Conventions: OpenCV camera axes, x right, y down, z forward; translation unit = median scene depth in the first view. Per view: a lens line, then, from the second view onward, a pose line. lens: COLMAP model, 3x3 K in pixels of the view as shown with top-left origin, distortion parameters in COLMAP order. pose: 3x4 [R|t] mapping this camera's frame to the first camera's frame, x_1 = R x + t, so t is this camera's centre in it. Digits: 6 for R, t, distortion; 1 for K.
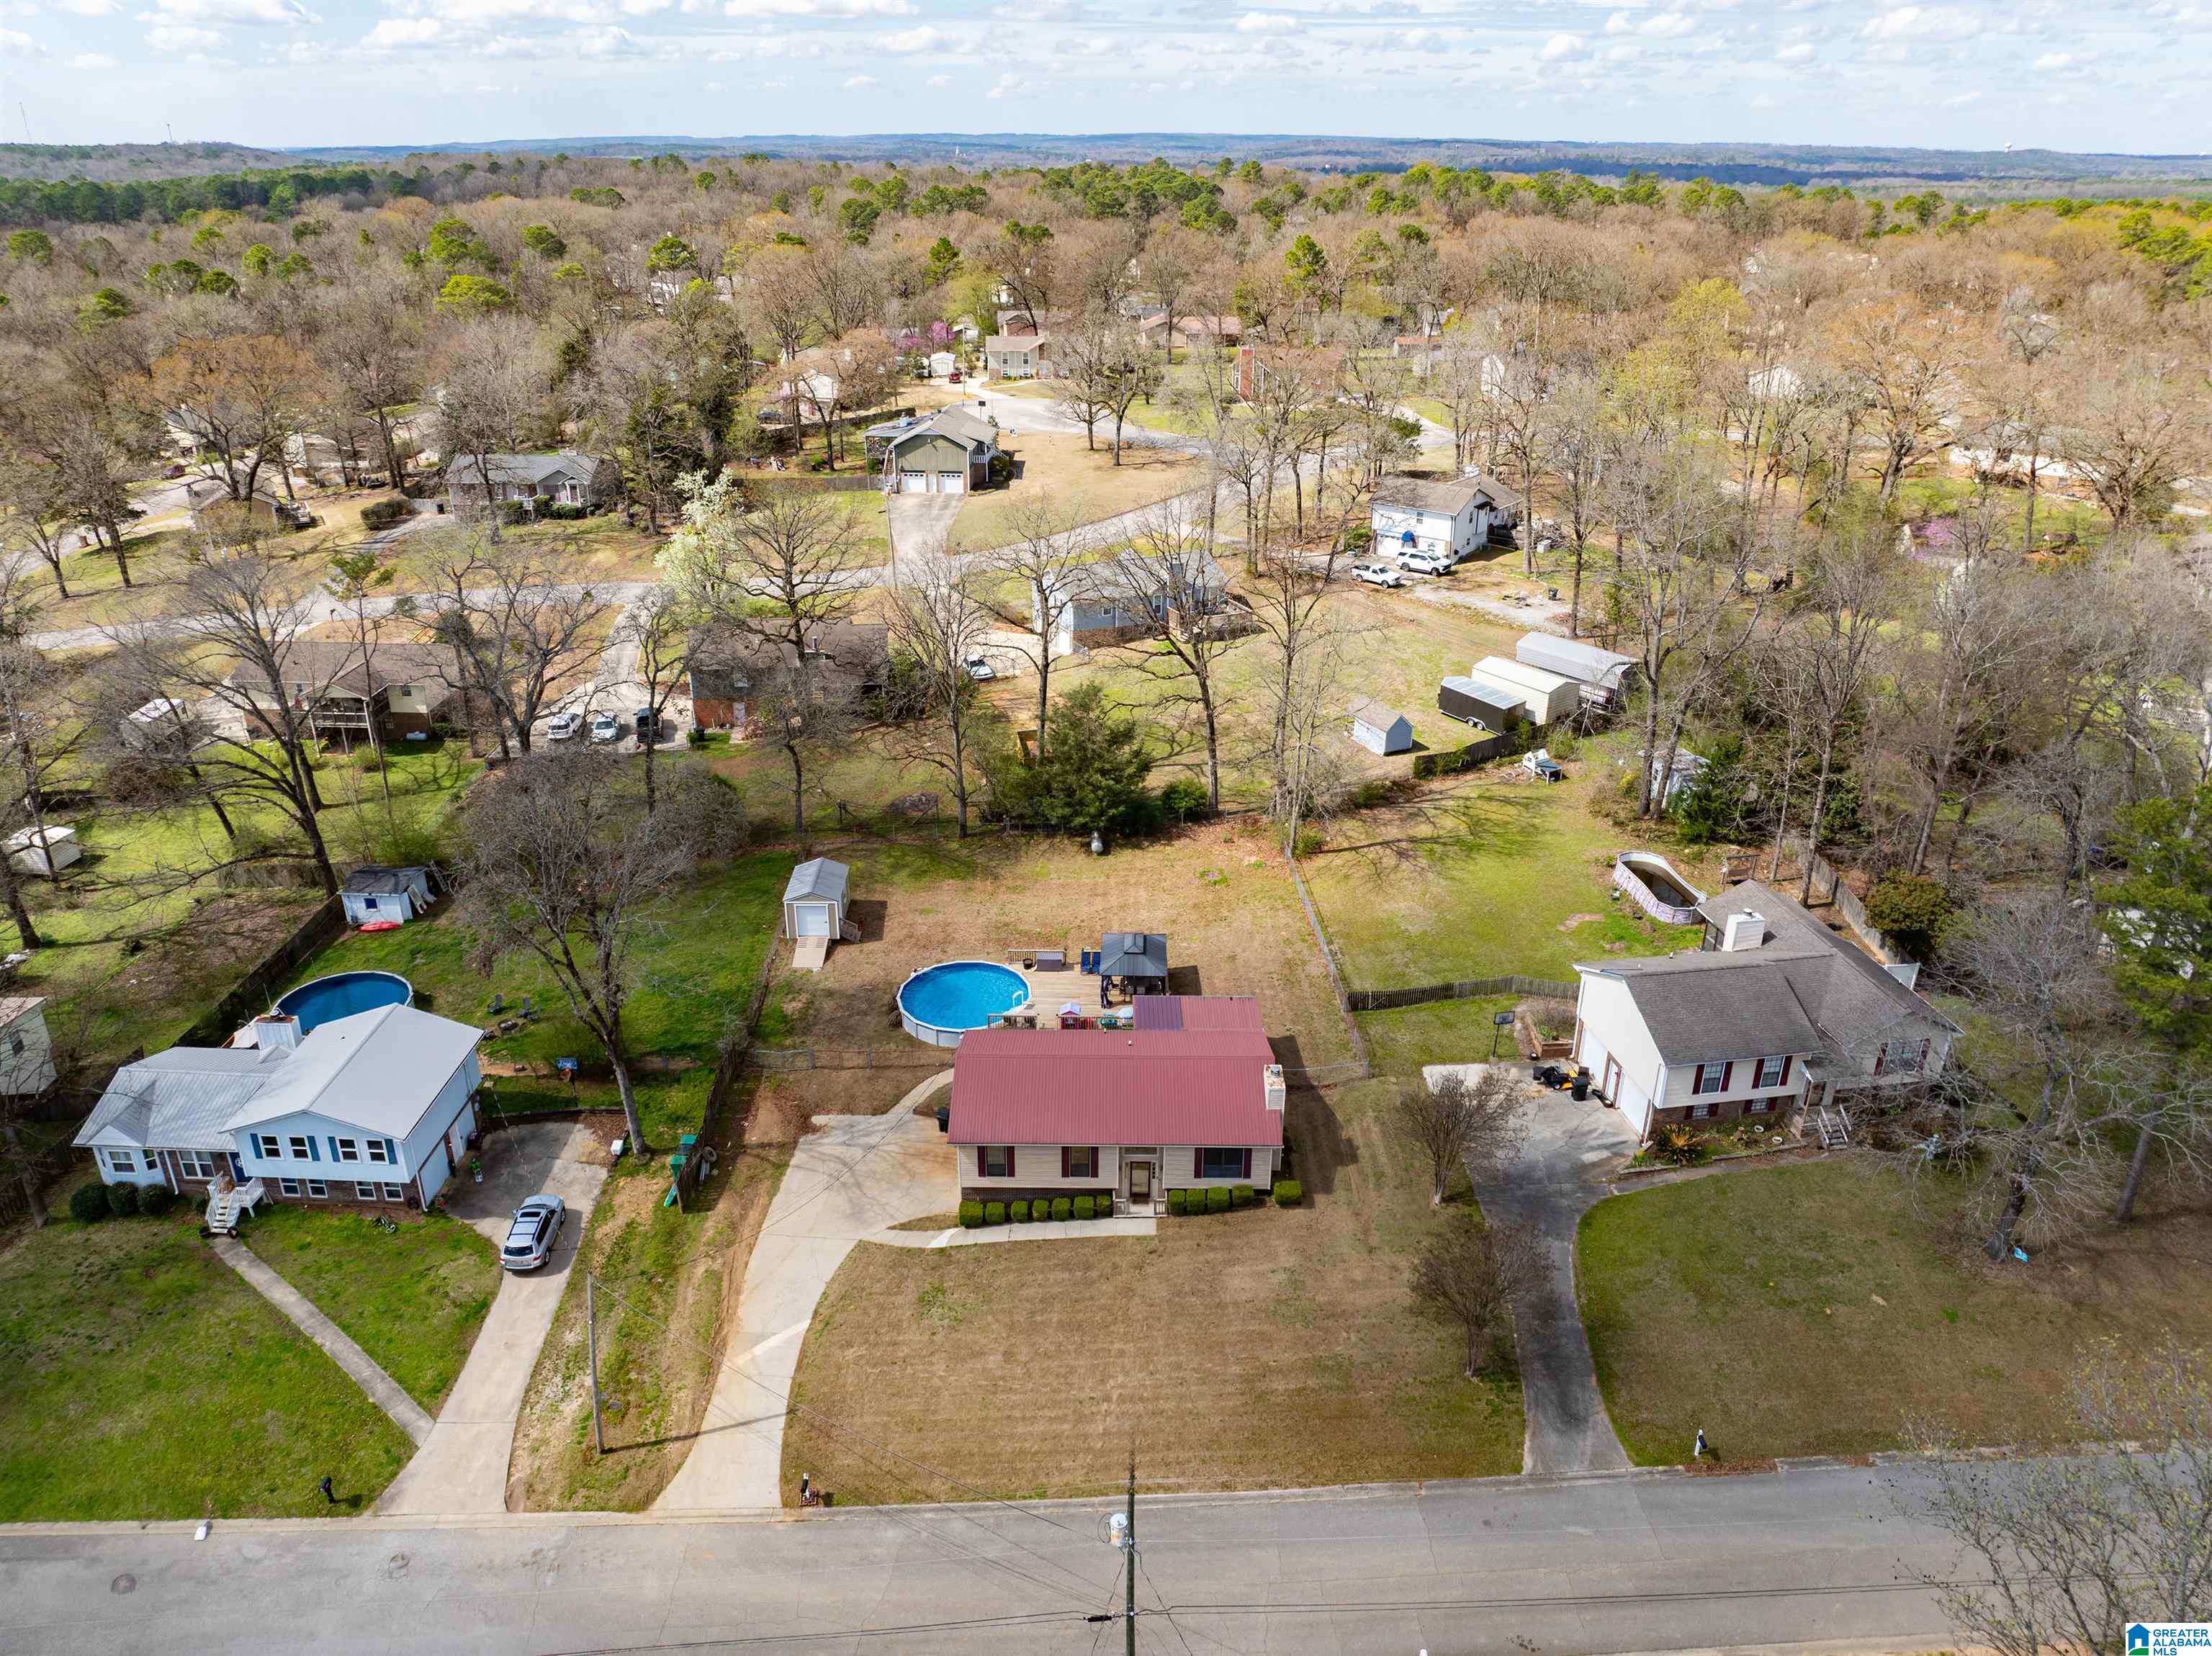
lens RADIAL K [[1580.1, 0, 1106.0], [0, 1580.1, 828.0], [0, 0, 1]] dist [-0.039983, -0.001055]
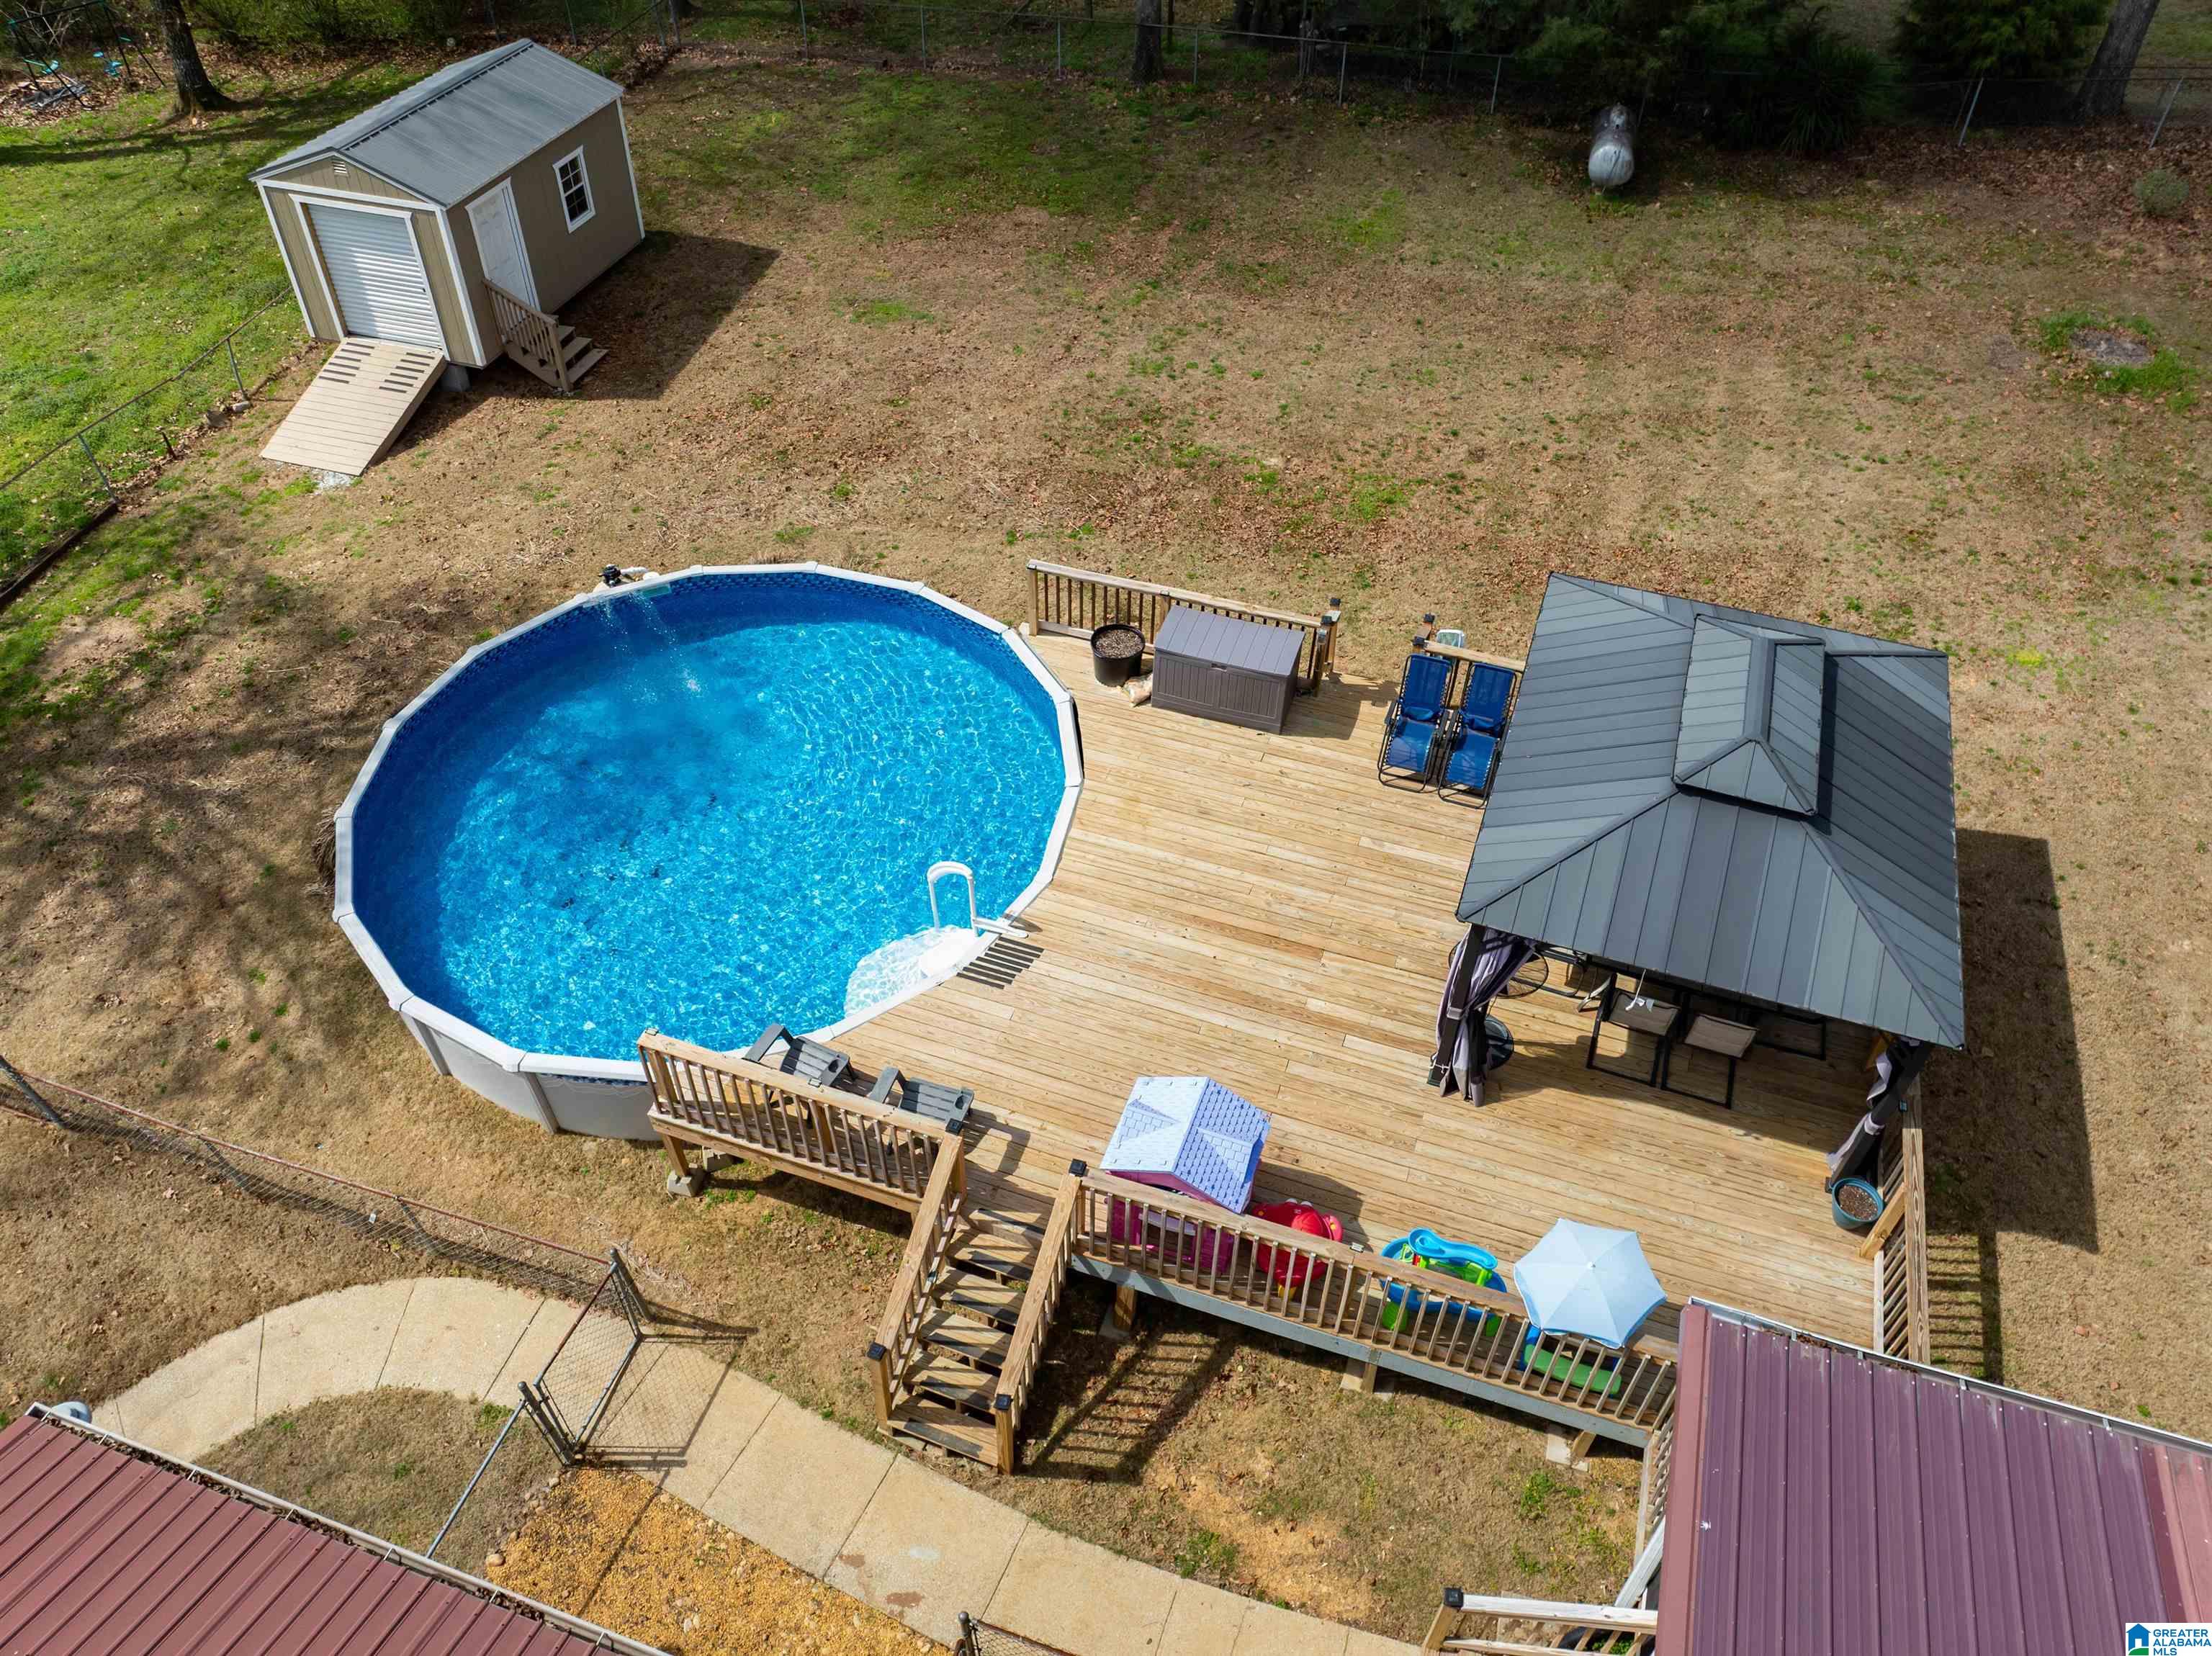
lens RADIAL K [[1580.1, 0, 1106.0], [0, 1580.1, 828.0], [0, 0, 1]] dist [-0.039983, -0.001055]
pose [[0.950365, 0.221501, -0.218505, -0.004448], [-0.133689, 0.924849, 0.356064, 0.035956], [0.280953, -0.309178, 0.908556, 0.776936]]
